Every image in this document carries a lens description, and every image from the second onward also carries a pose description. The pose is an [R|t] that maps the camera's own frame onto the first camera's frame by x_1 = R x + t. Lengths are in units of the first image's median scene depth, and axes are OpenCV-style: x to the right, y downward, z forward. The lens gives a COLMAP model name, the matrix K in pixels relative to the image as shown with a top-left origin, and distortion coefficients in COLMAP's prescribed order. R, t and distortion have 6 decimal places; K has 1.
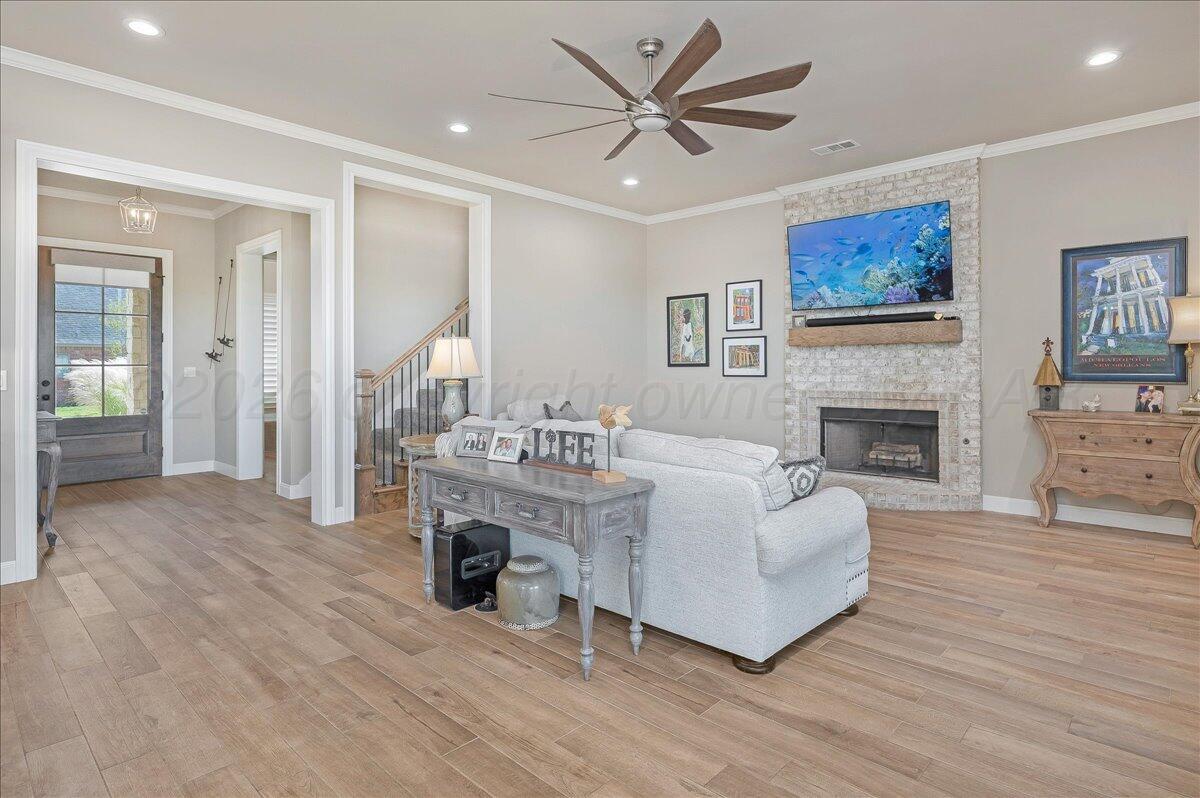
lens RADIAL K [[633.0, 0, 603.1], [0, 633.0, 388.5], [0, 0, 1]] dist [-0.003572, -0.001290]
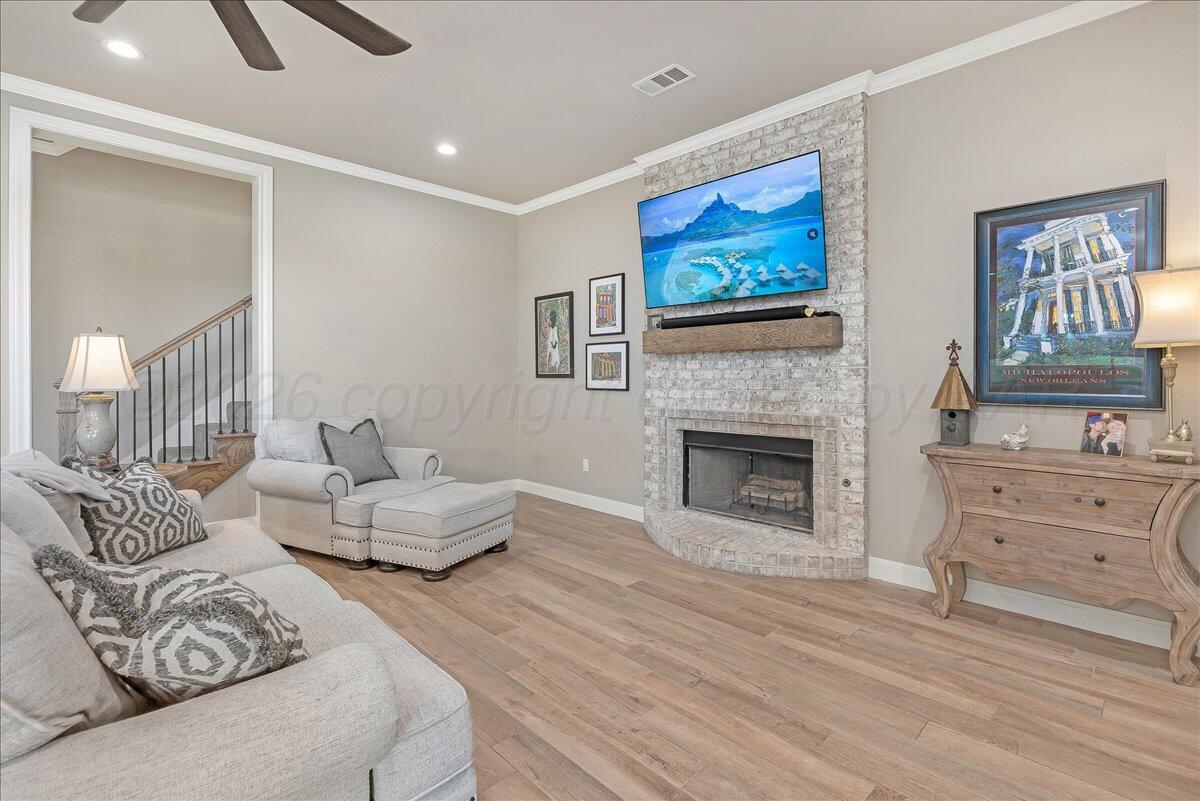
lens RADIAL K [[555.8, 0, 596.5], [0, 555.8, 395.2], [0, 0, 1]] dist [-0.004773, -0.000503]
pose [[0.998825, 0.009642, -0.047503, 0.319195], [-0.009728, 0.999951, -0.001572, -0.014201], [0.047486, 0.002033, 0.998870, 0.348885]]
